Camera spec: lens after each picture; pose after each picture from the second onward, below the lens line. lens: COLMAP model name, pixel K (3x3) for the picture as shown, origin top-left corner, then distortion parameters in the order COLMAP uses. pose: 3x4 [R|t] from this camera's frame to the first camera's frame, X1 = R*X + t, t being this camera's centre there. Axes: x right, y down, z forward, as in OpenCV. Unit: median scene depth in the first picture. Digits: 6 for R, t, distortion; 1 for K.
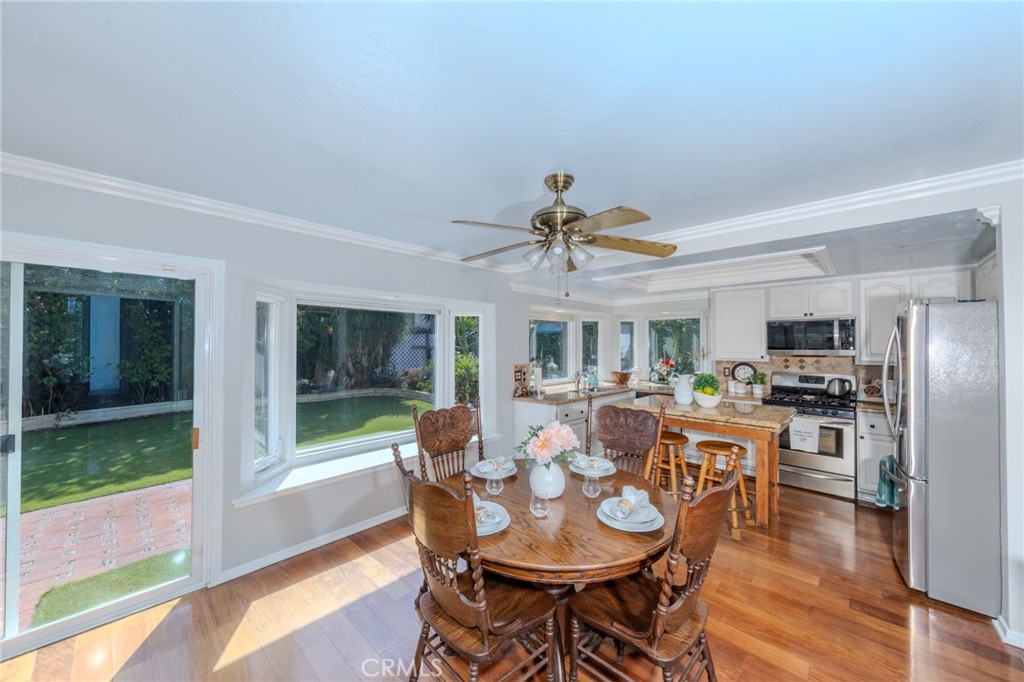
lens RADIAL K [[369.7, 0, 512.0], [0, 369.7, 341.0], [0, 0, 1]] dist [0.001433, -0.000076]
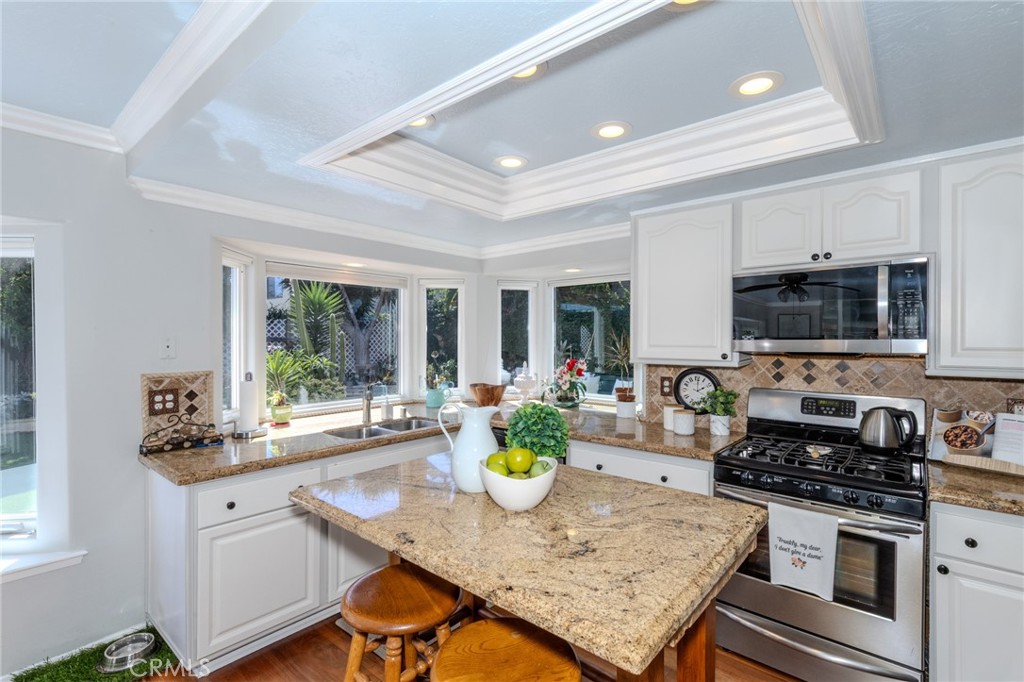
lens RADIAL K [[476.1, 0, 512.0], [0, 476.1, 341.0], [0, 0, 1]] dist [-0.000565, -0.000084]
pose [[0.998370, -0.000430, 0.057076, 0.449528], [-0.000592, 0.999840, 0.017891, 0.017284], [-0.057075, -0.017896, 0.998210, 0.511383]]
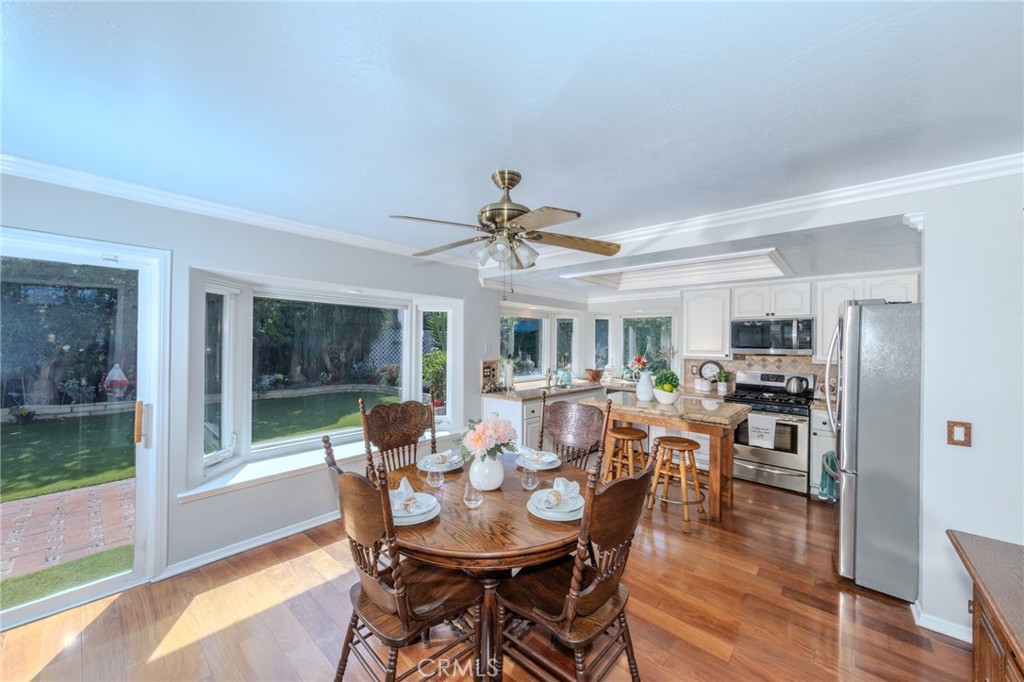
lens RADIAL K [[373.5, 0, 512.0], [0, 373.5, 341.0], [0, 0, 1]] dist [0.000628, 0.000299]
pose [[0.999437, 0.010826, 0.031744, 0.060357], [-0.011080, 0.999908, 0.007839, 0.002294], [-0.031656, -0.008186, 0.999465, -0.013005]]
